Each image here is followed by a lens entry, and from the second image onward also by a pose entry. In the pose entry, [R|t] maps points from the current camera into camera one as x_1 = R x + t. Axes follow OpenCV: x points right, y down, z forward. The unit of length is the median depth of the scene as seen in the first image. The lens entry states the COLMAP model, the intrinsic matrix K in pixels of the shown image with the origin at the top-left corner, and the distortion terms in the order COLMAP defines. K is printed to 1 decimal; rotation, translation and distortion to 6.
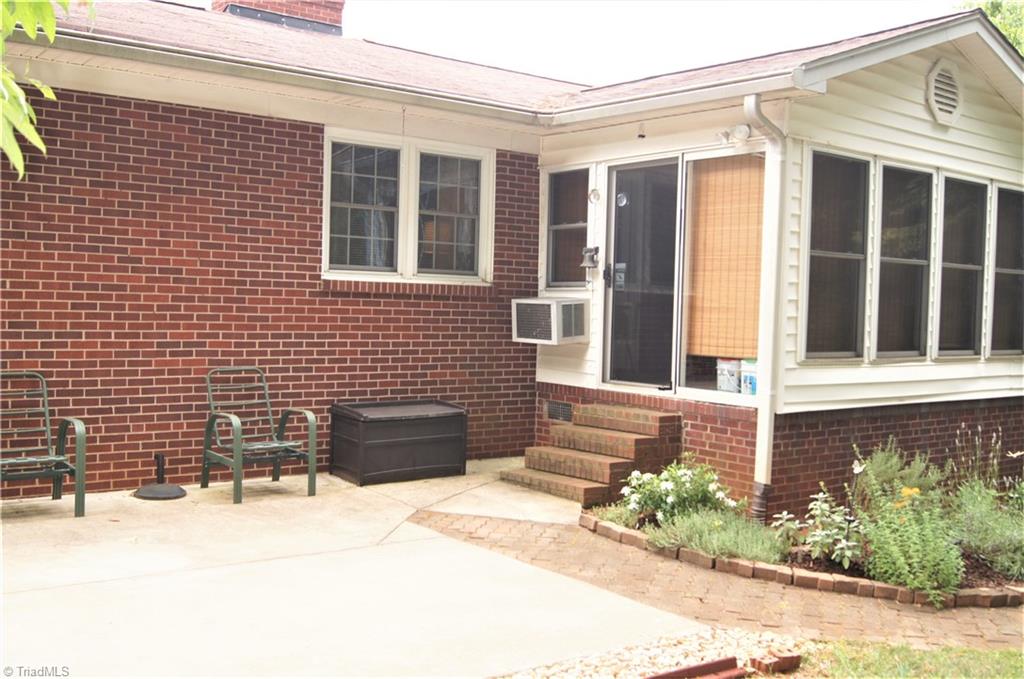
lens RADIAL K [[967.9, 0, 509.8], [0, 967.9, 345.0], [0, 0, 1]] dist [0.008298, 0.000000]
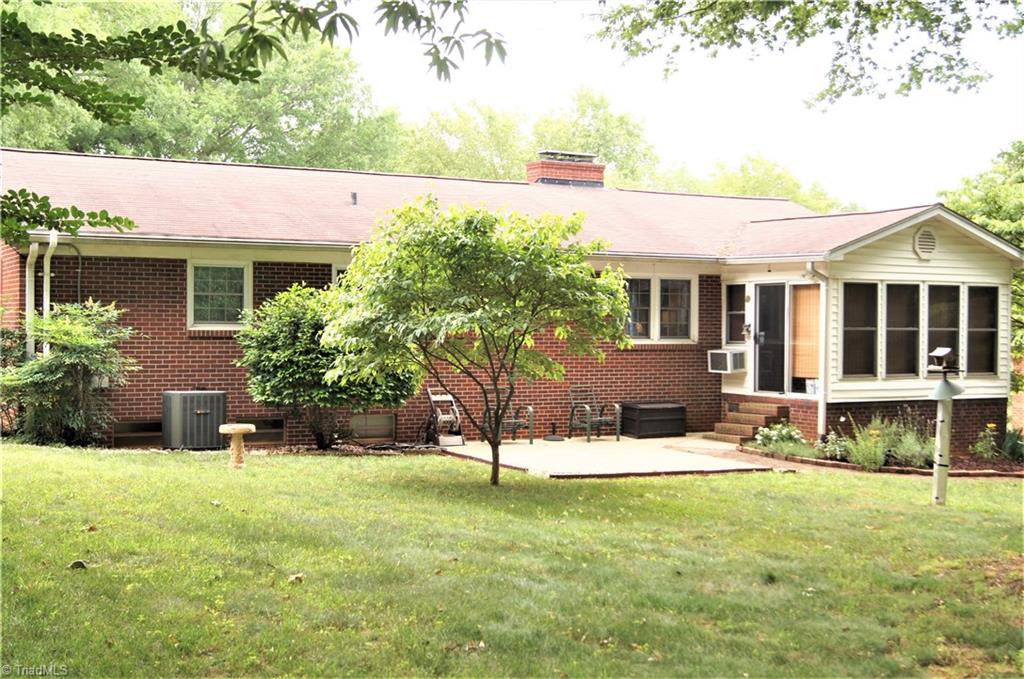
lens RADIAL K [[1293.0, 0, 518.3], [0, 1293.0, 341.7], [0, 0, 1]] dist [-0.055821, 0.000000]
pose [[0.986462, -0.018285, -0.162965, 0.052825], [0.013235, 0.999400, -0.032020, 0.014344], [0.163452, 0.029430, 0.986112, -1.737906]]
